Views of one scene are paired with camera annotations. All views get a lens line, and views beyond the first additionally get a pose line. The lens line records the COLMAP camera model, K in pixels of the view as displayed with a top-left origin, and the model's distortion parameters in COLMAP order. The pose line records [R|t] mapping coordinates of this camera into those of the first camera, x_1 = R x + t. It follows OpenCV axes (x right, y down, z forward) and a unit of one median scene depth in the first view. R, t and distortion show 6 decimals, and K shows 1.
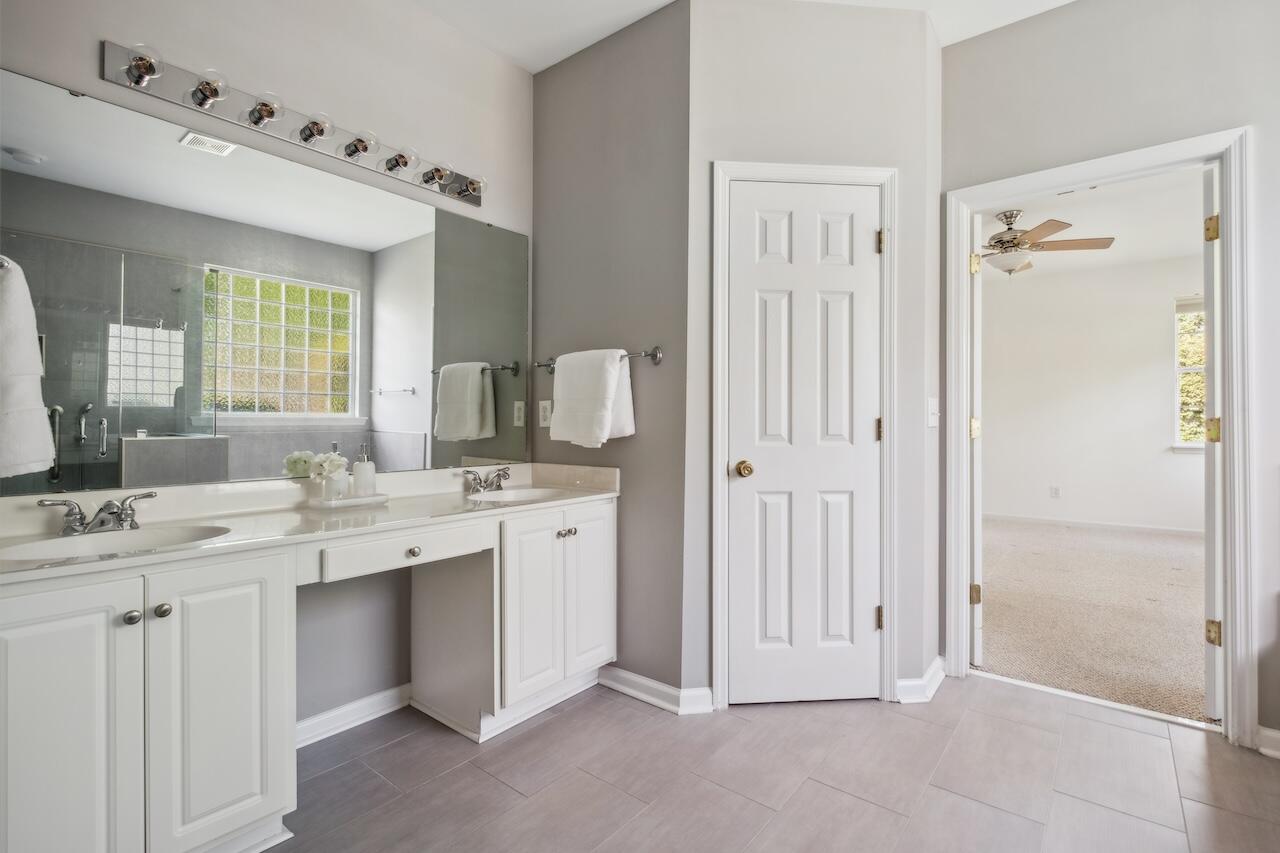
lens RADIAL K [[598.7, 0, 639.7], [0, 598.7, 425.4], [0, 0, 1]] dist [-0.002936, -0.000872]
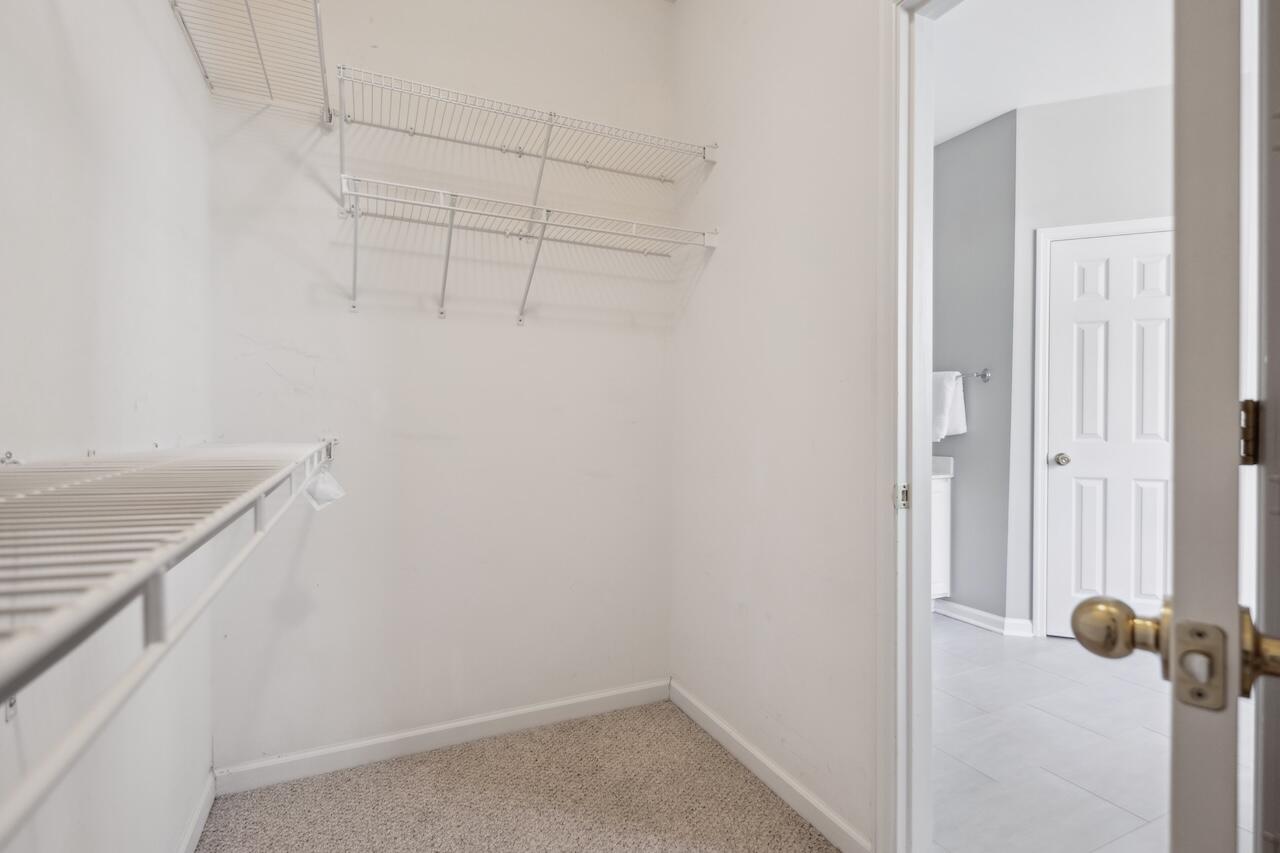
lens RADIAL K [[598.7, 0, 639.0], [0, 598.7, 429.4], [0, 0, 1]] dist [-0.002936, -0.000872]
pose [[0.895629, 0.004216, -0.444781, -0.074593], [0.001934, 0.999909, 0.013373, -0.012649], [0.444797, -0.012838, 0.895540, -0.588424]]
